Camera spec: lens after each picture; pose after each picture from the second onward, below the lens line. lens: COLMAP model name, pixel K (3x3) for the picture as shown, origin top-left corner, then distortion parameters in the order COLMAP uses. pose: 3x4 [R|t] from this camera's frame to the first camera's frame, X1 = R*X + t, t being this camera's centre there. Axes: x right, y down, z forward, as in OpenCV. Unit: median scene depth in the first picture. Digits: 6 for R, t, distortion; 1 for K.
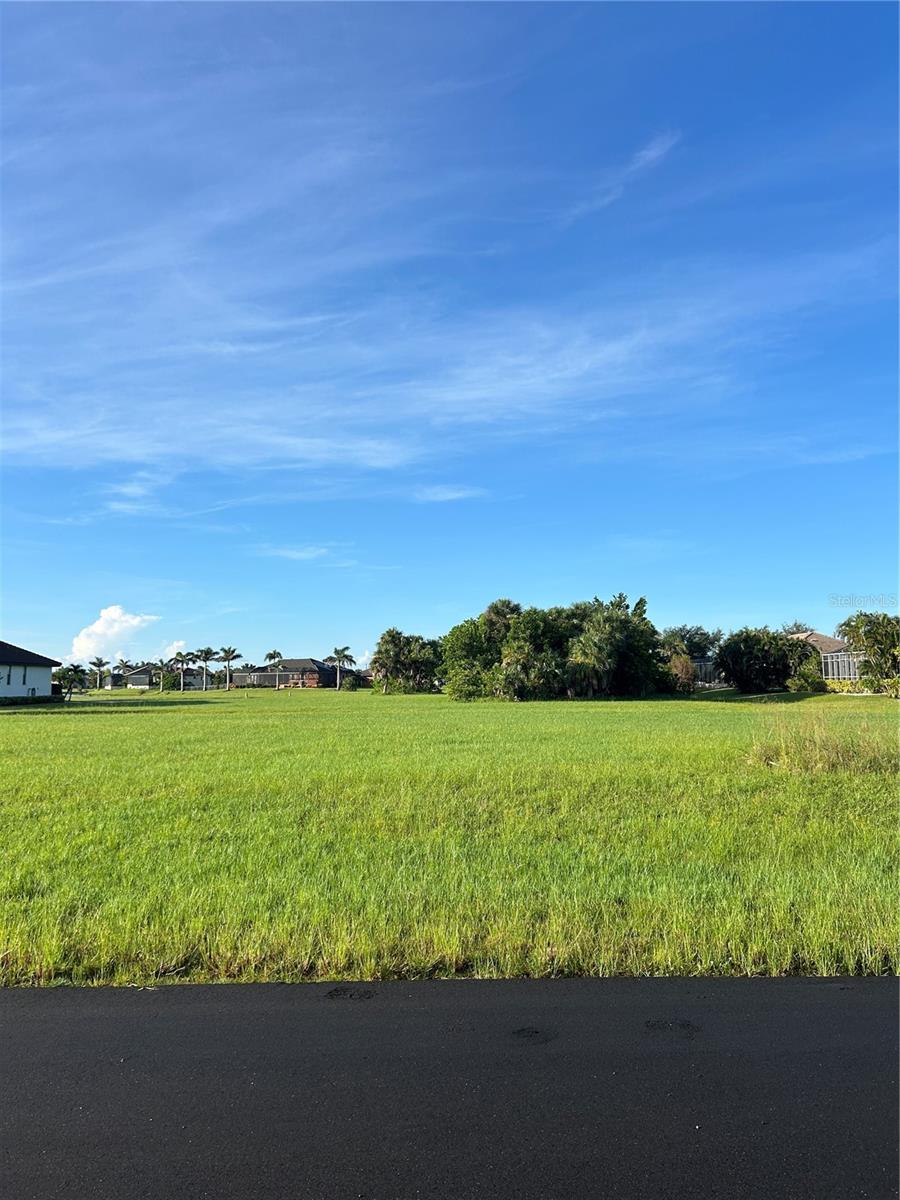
lens RADIAL K [[928.5, 0, 444.2], [0, 928.5, 600.3], [0, 0, 1]] dist [0.043630, -0.034861]
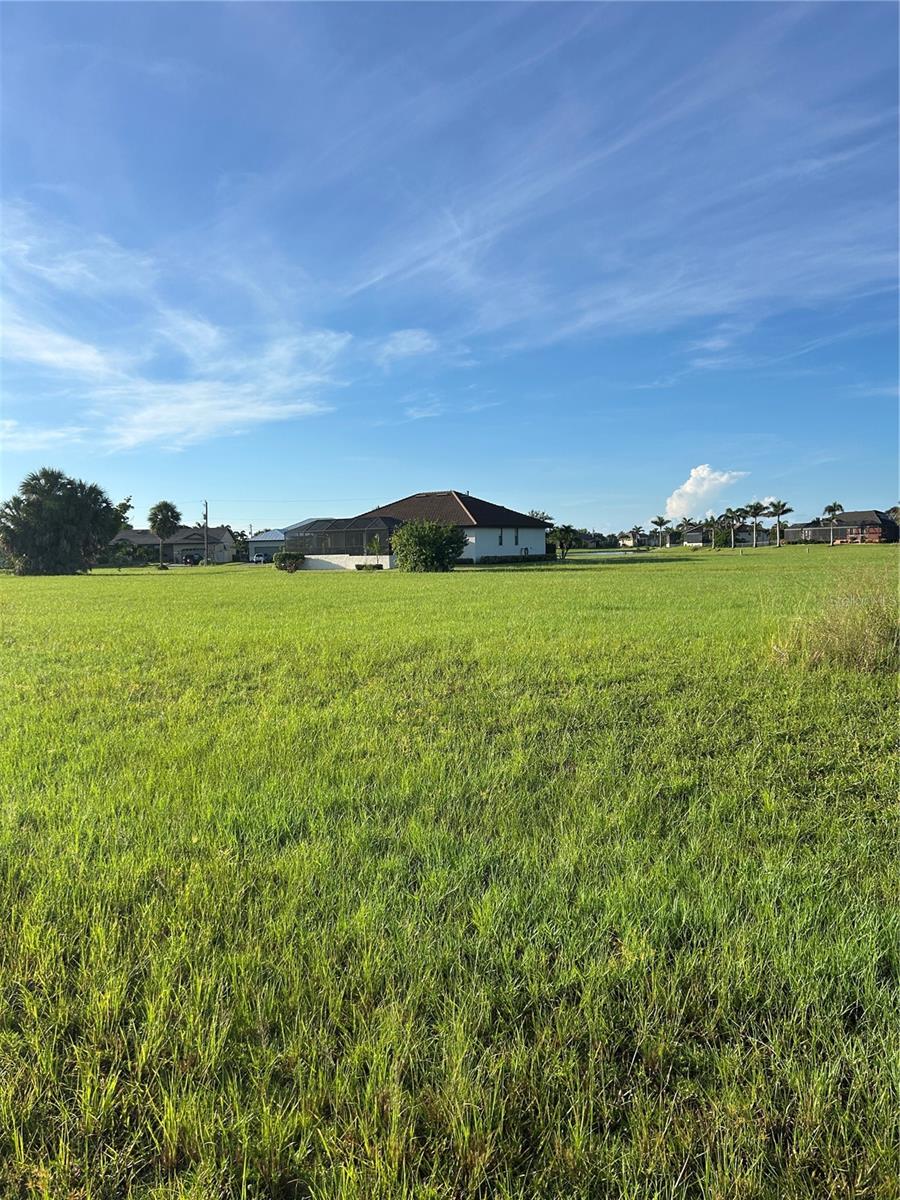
lens RADIAL K [[928.5, 0, 449.6], [0, 928.5, 606.6], [0, 0, 1]] dist [0.043630, -0.034861]
pose [[0.793265, 0.026971, -0.608279, 0.083596], [0.070551, 0.988218, 0.135824, 0.003165], [0.604776, -0.150659, 0.782016, 0.033068]]
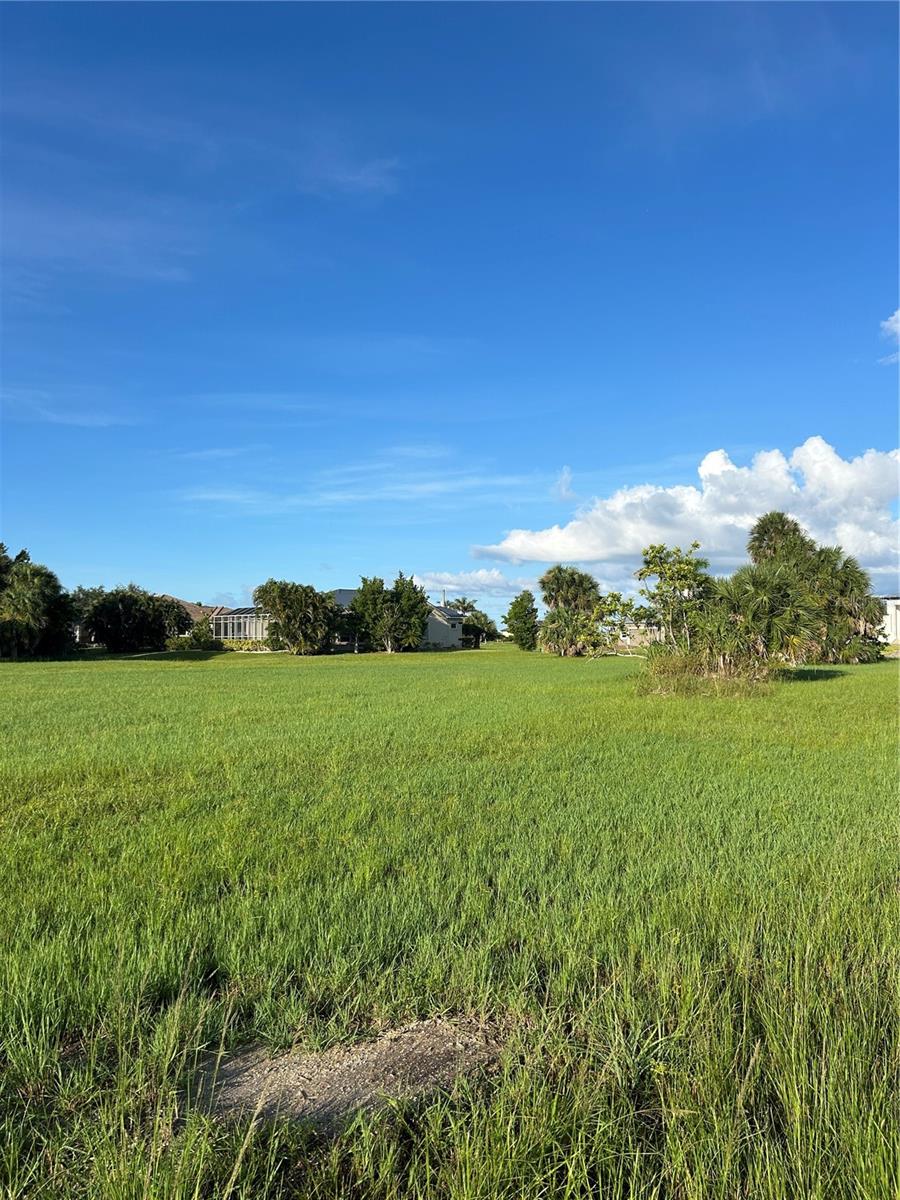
lens RADIAL K [[928.5, 0, 449.3], [0, 928.5, 599.7], [0, 0, 1]] dist [0.043630, -0.034861]
pose [[0.661856, 0.036242, 0.748754, -0.017535], [-0.066974, 0.997695, 0.010911, 0.000677], [-0.746633, -0.057369, 0.662758, 0.006009]]
